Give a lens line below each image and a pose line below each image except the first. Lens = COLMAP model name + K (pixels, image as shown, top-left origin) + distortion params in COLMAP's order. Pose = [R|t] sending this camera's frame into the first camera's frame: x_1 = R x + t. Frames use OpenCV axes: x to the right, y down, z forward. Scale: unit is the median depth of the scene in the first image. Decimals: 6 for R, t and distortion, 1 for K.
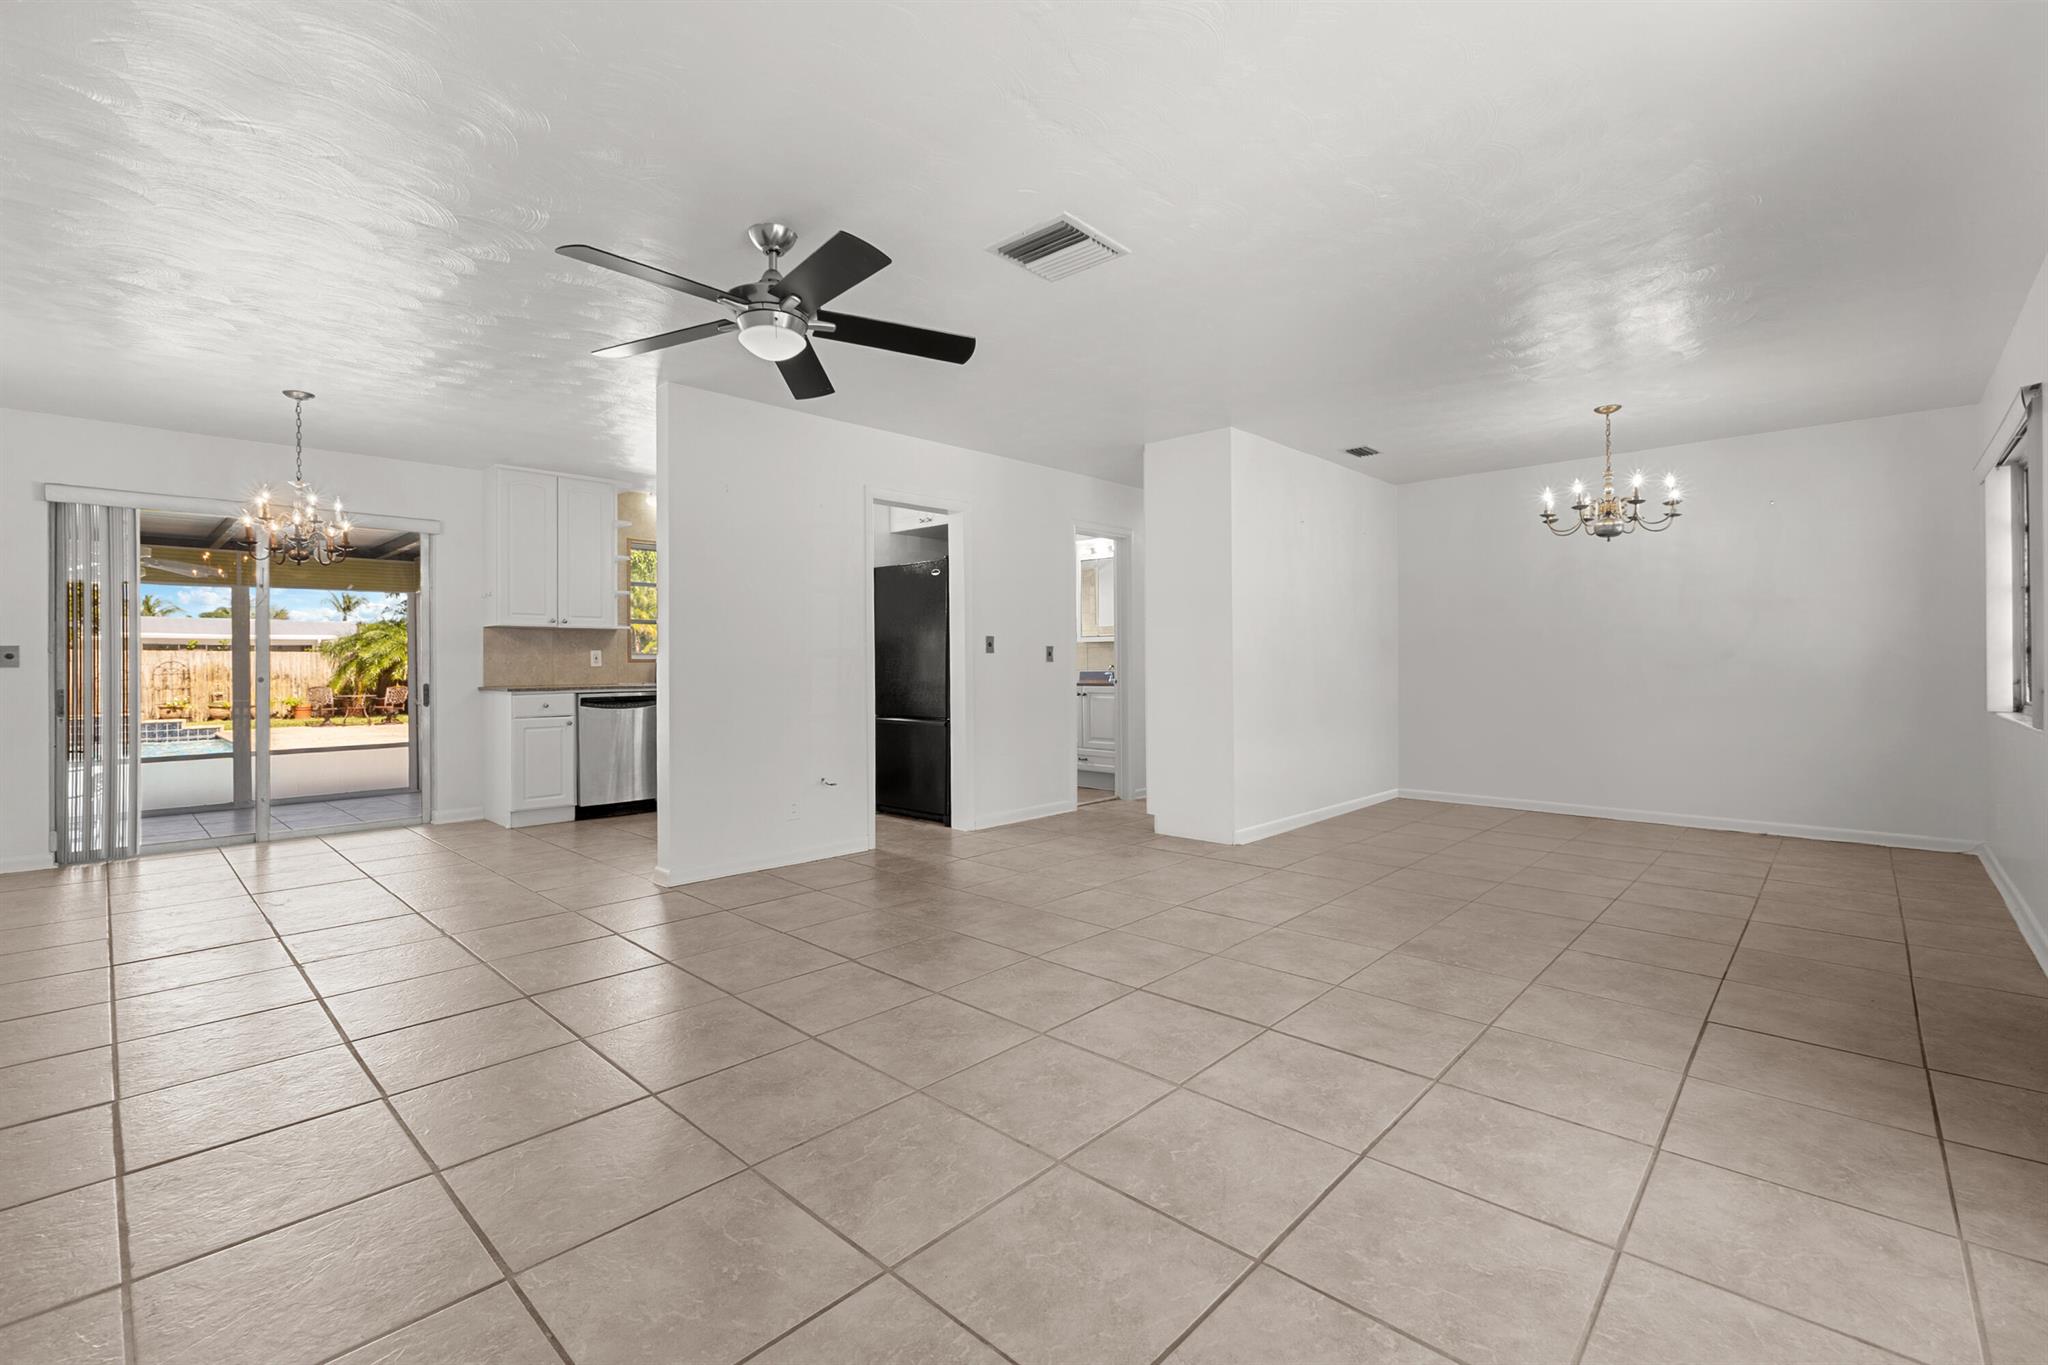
lens RADIAL K [[887.1, 0, 1026.5], [0, 887.1, 669.5], [0, 0, 1]] dist [0.000366, -0.000435]
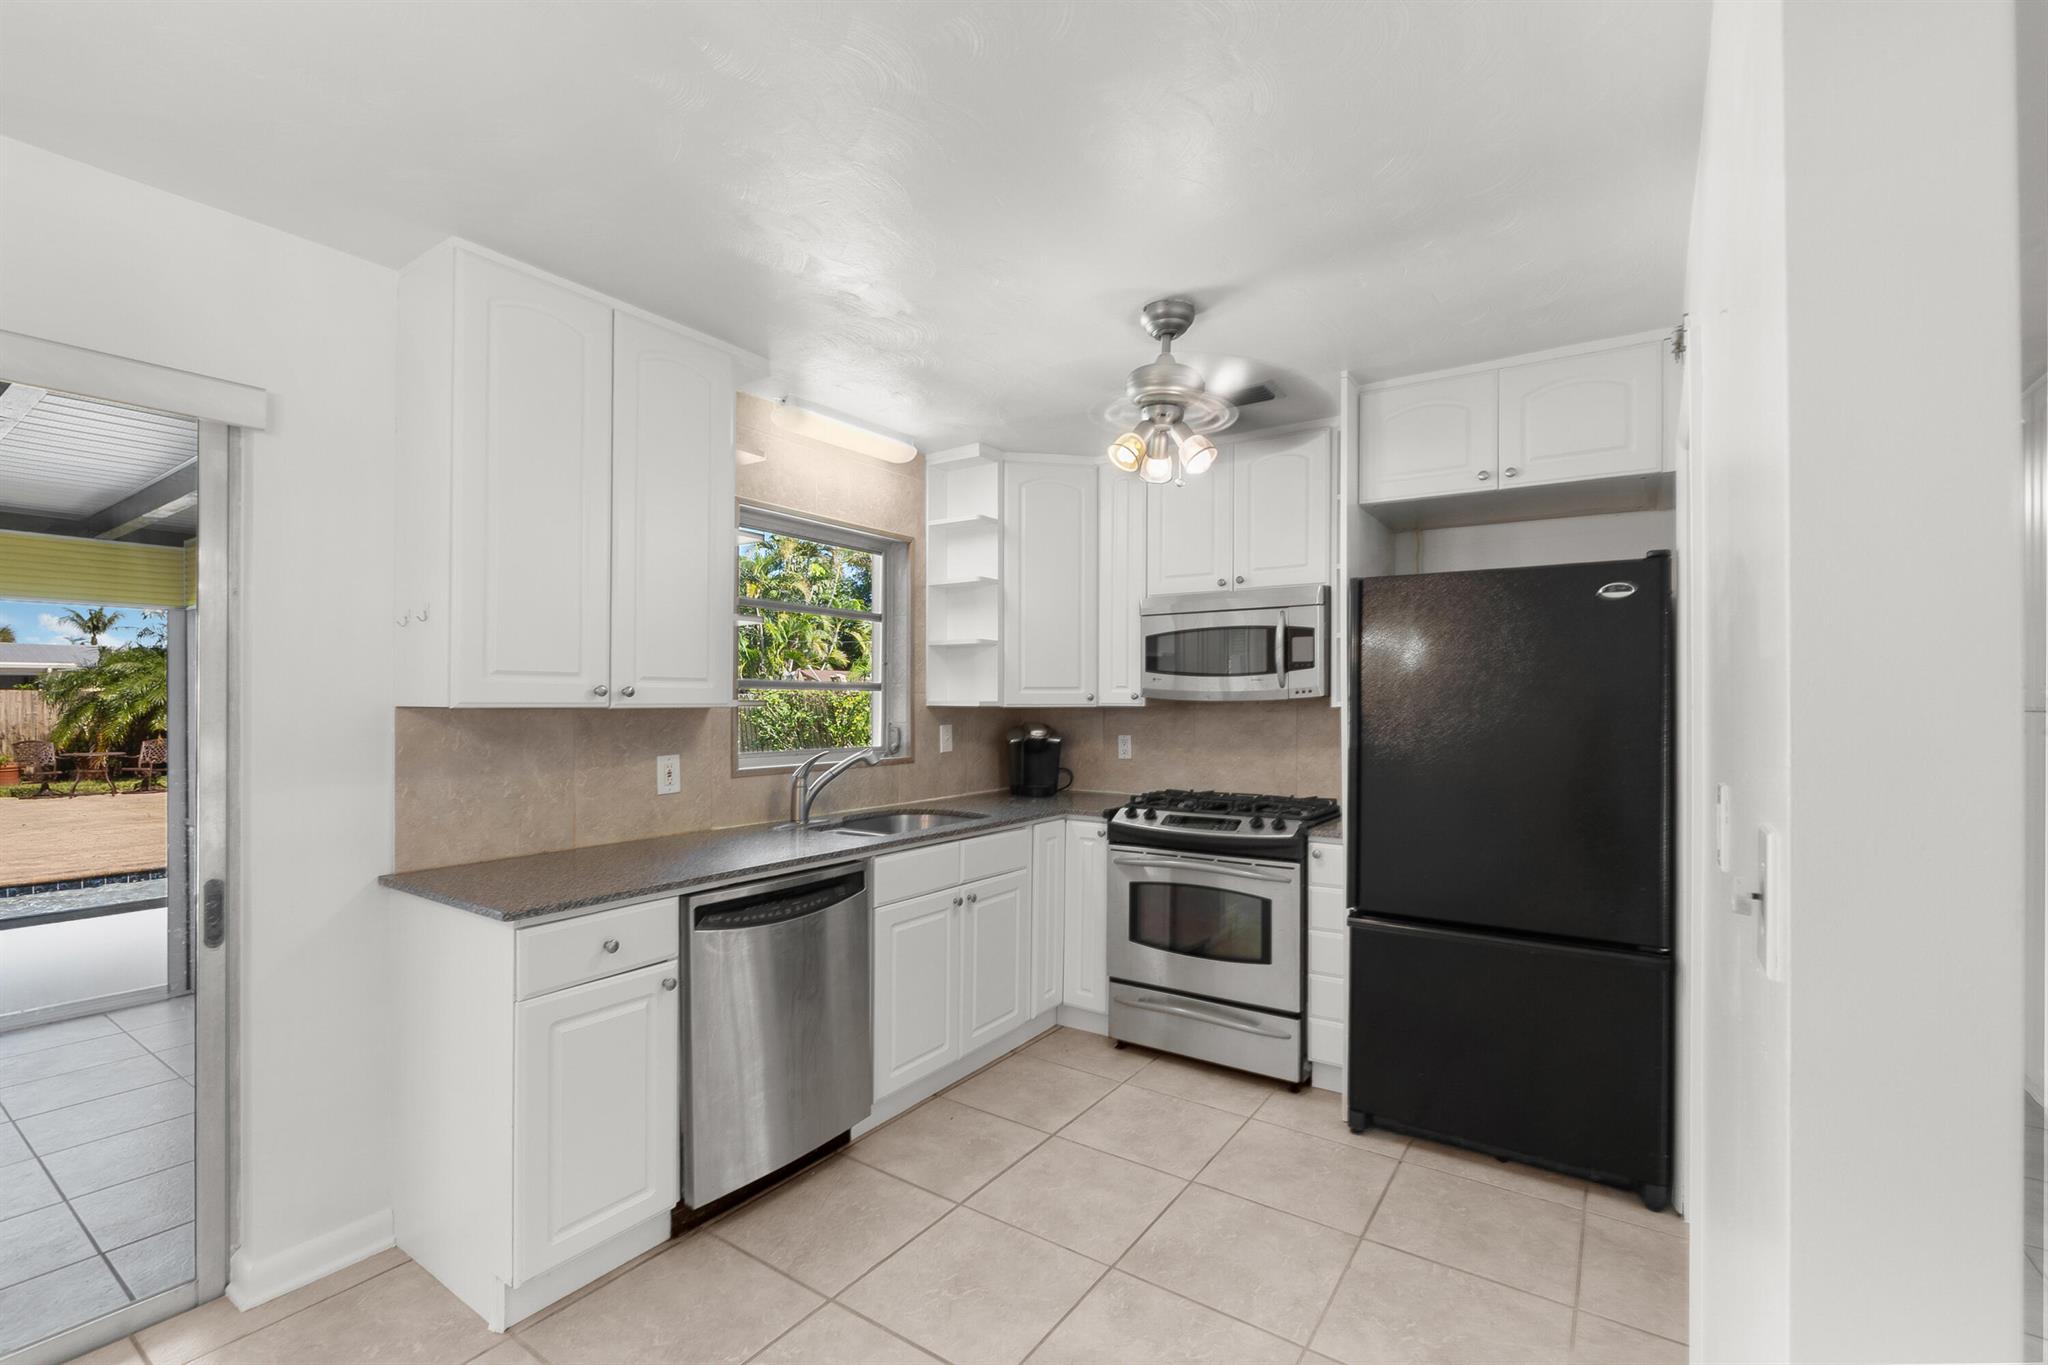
lens RADIAL K [[887.1, 0, 1020.6], [0, 887.1, 699.5], [0, 0, 1]] dist [0.000366, -0.000435]
pose [[0.988721, 0.009394, 0.149477, -0.303522], [-0.008557, 0.999944, -0.006244, -0.037030], [-0.149527, 0.004894, 0.988746, 0.443256]]
